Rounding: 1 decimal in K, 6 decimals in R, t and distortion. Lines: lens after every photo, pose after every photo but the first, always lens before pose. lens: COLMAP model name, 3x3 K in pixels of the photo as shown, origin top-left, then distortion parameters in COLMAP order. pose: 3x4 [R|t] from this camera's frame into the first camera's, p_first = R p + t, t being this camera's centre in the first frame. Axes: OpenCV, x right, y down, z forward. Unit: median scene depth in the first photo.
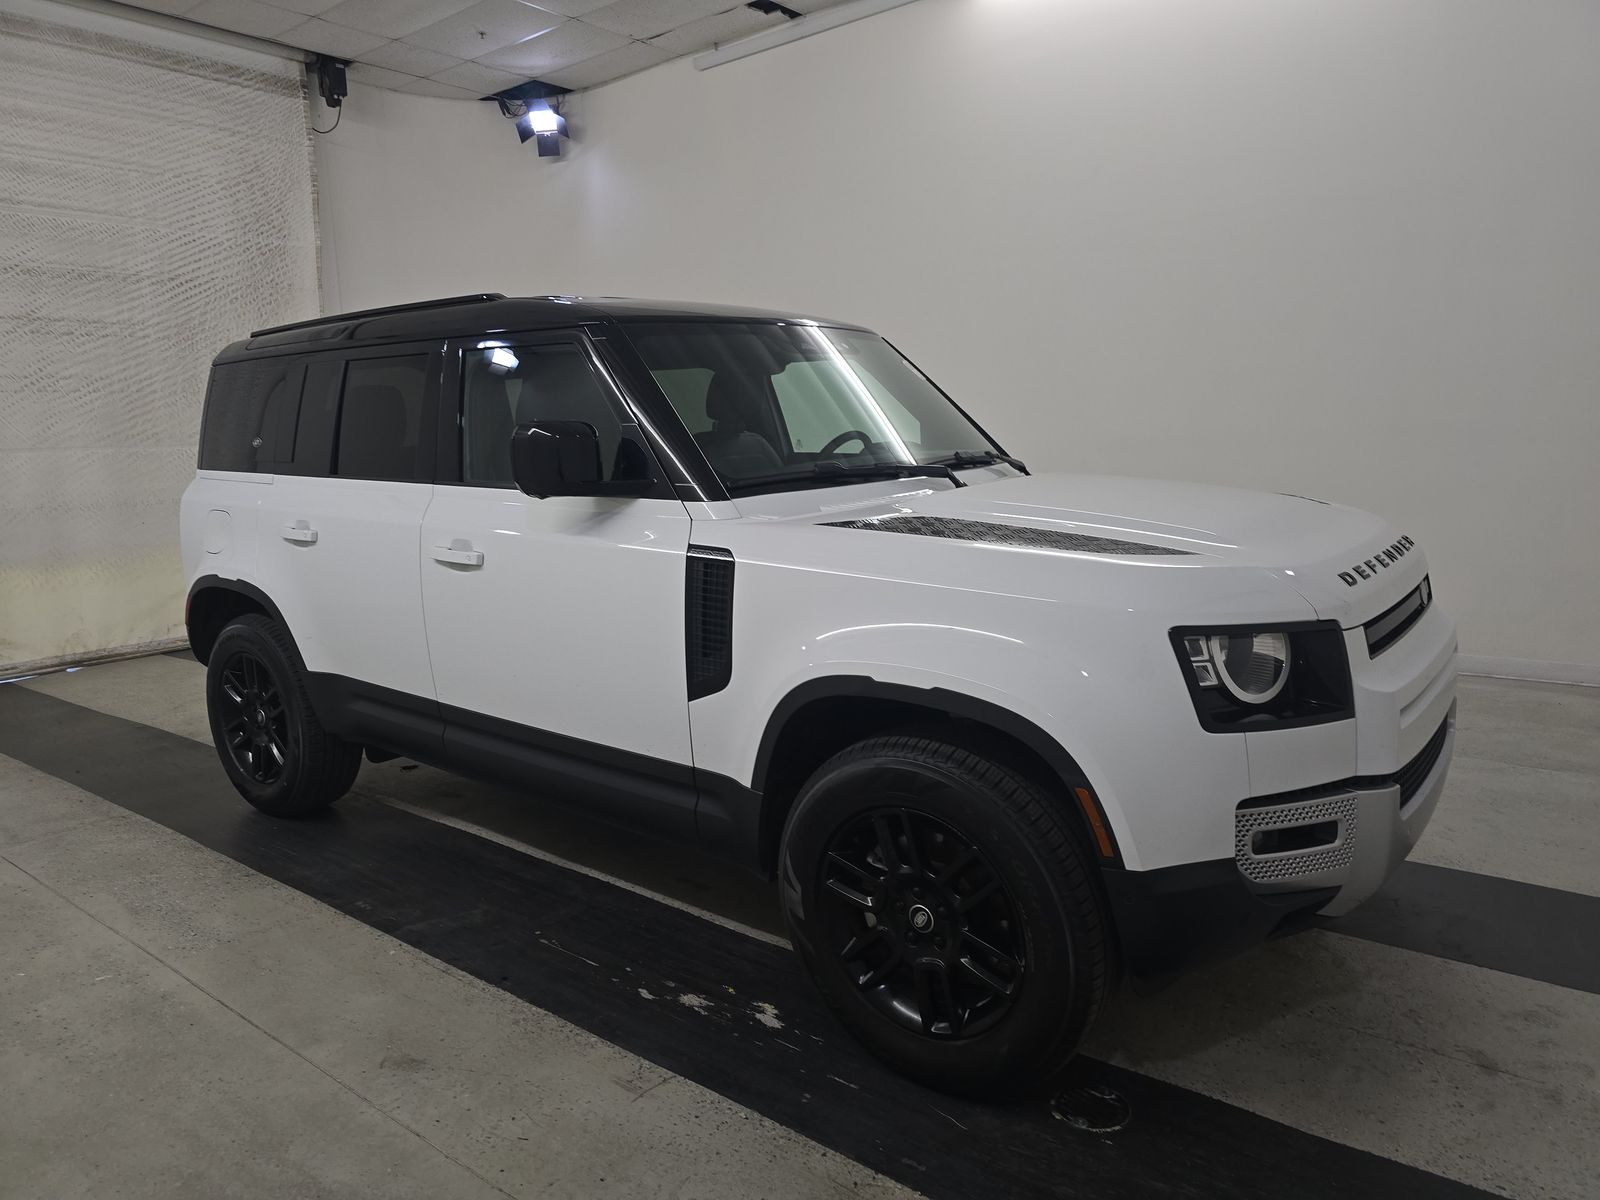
lens RADIAL K [[1086.7, 0, 814.2], [0, 1086.7, 601.5], [0, 0, 1]] dist [0.010850, -0.019447]
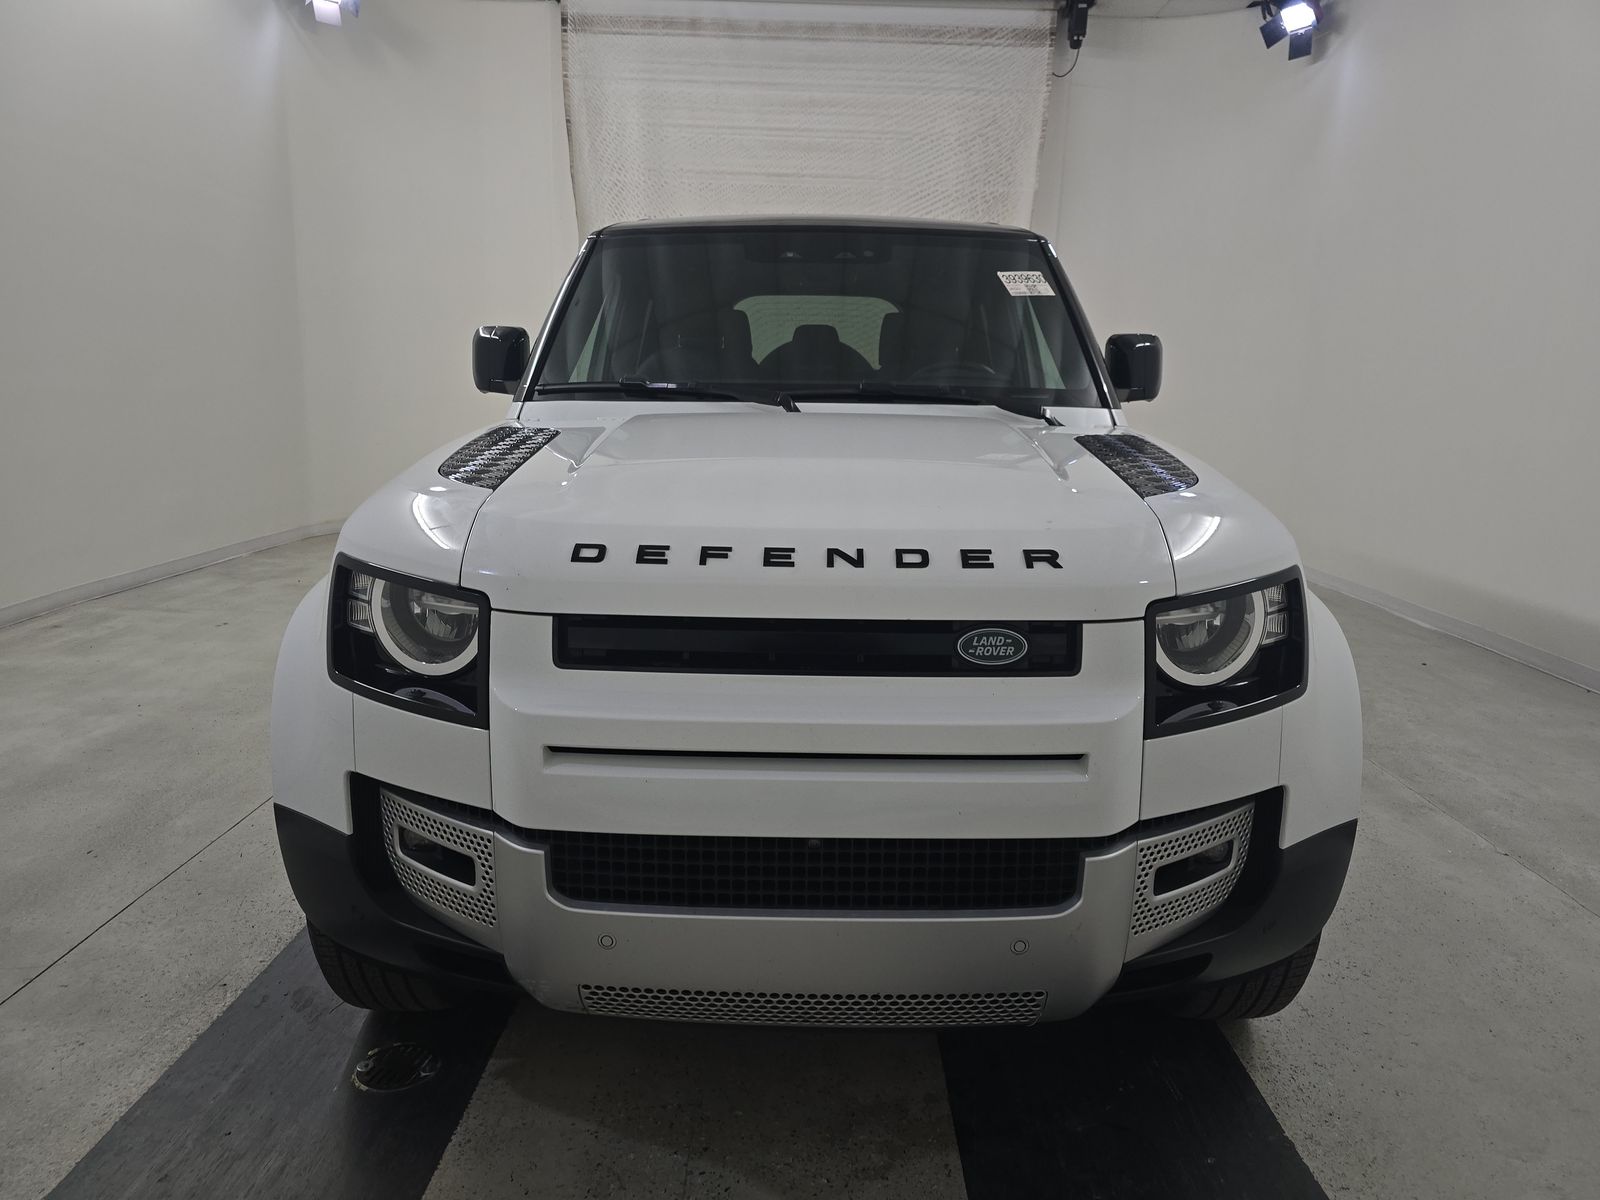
lens RADIAL K [[1086.7, 0, 791.9], [0, 1086.7, 609.1], [0, 0, 1]] dist [0.010850, -0.019447]
pose [[0.593686, 0.205630, -0.777980, 0.328110], [-0.167869, 0.977177, 0.130177, -0.028493], [0.786992, 0.053314, 0.614655, 0.200072]]
